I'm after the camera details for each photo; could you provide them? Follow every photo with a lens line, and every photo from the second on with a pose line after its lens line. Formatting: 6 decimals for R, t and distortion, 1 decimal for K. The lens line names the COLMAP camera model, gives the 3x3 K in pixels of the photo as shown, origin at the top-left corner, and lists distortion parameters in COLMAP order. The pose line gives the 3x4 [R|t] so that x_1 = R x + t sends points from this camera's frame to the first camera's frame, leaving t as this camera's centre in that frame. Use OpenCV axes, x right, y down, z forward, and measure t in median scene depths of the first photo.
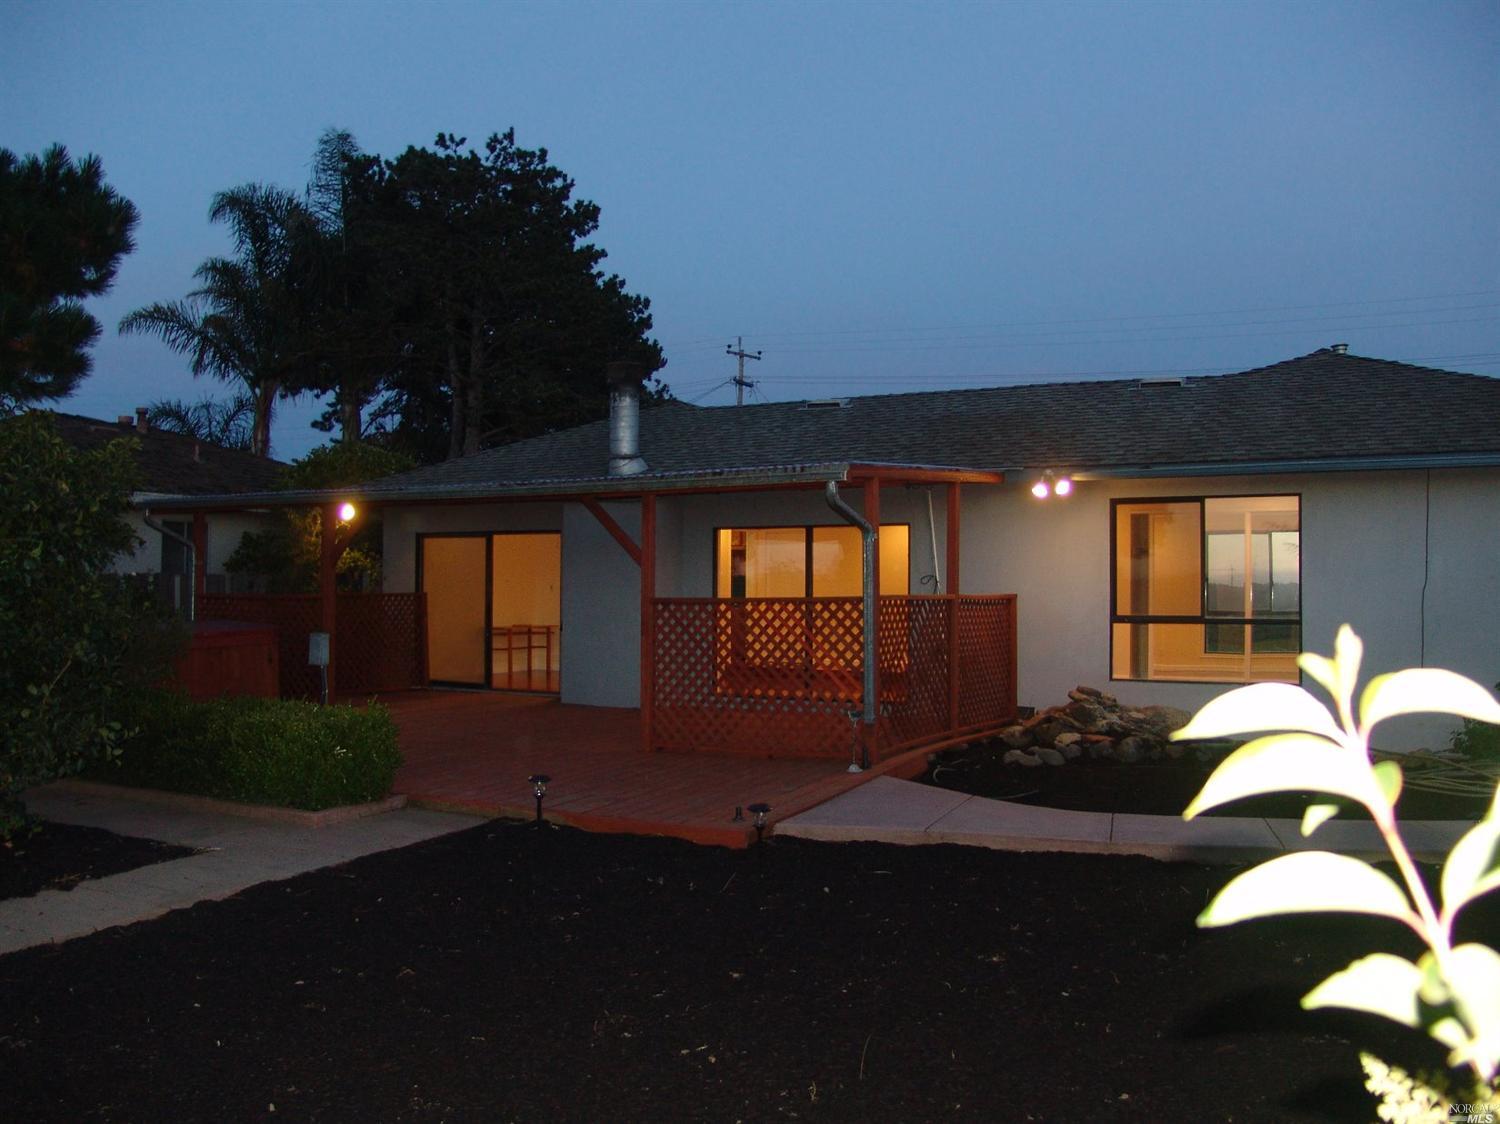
lens RADIAL K [[1265.9, 0, 750.0], [0, 1265.9, 562.0], [0, 0, 1]] dist [-0.163583, 0.155320]
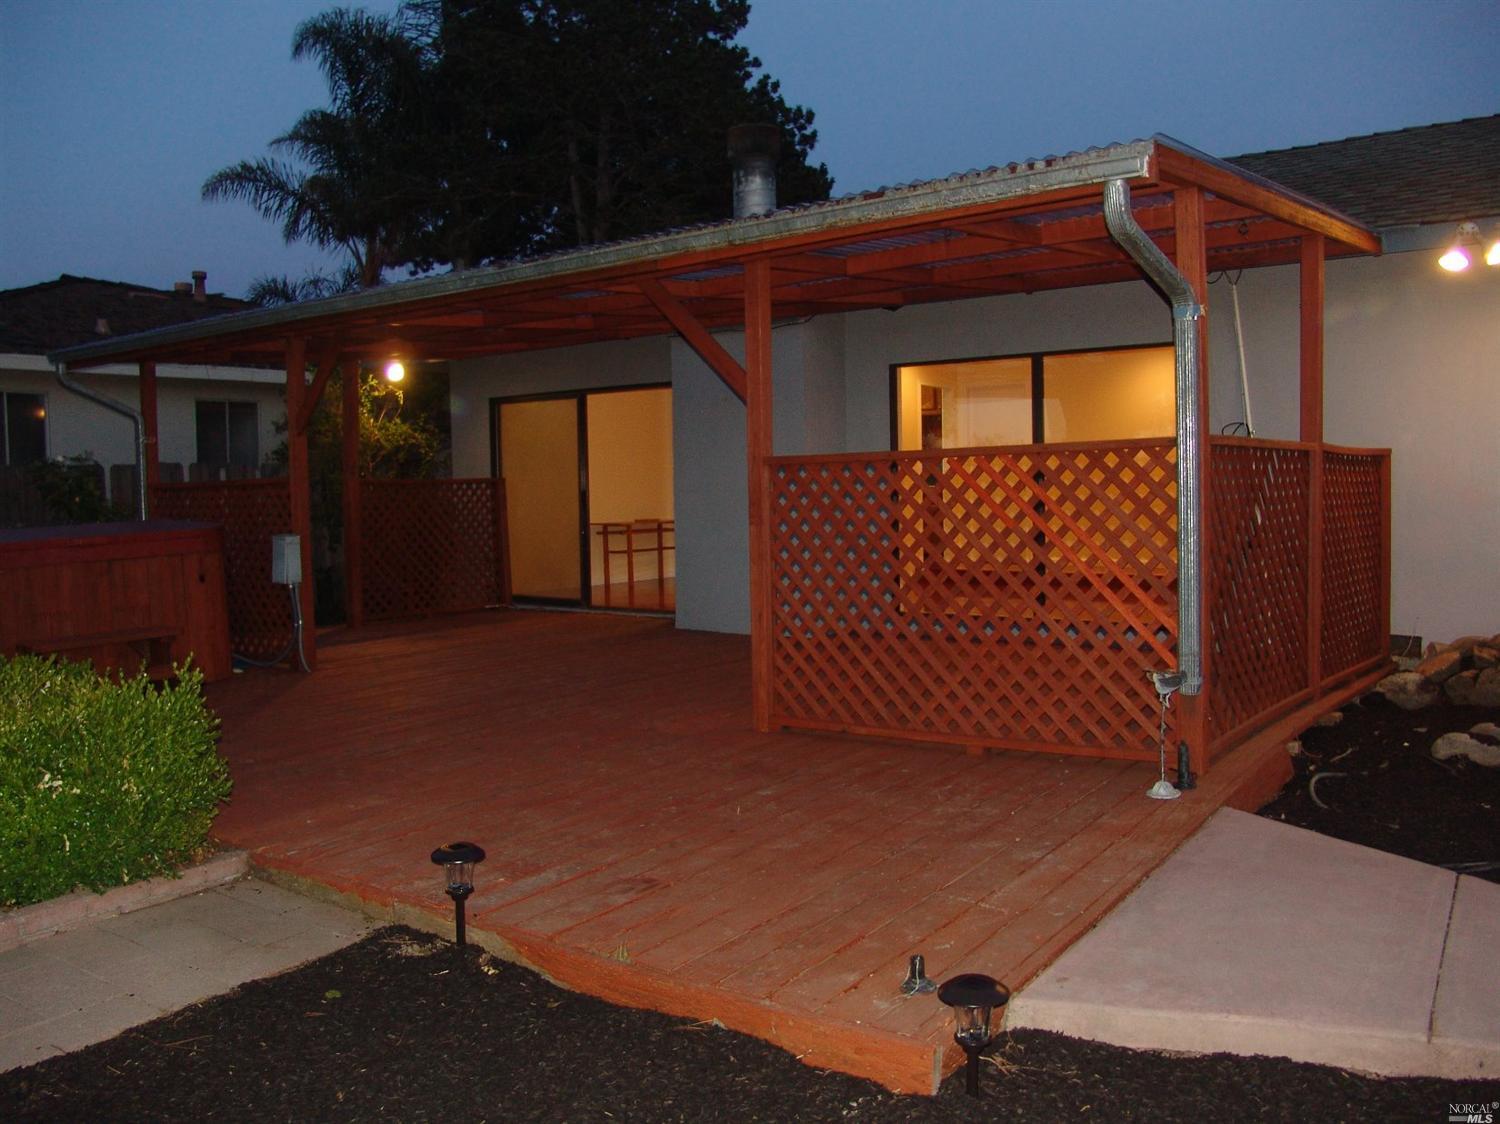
lens RADIAL K [[1265.9, 0, 750.0], [0, 1265.9, 562.0], [0, 0, 1]] dist [-0.163583, 0.155320]
pose [[0.987389, -0.013884, -0.157701, 0.001194], [0.026567, 0.996552, 0.078599, 0.019906], [0.156066, -0.081798, 0.984354, 0.294889]]
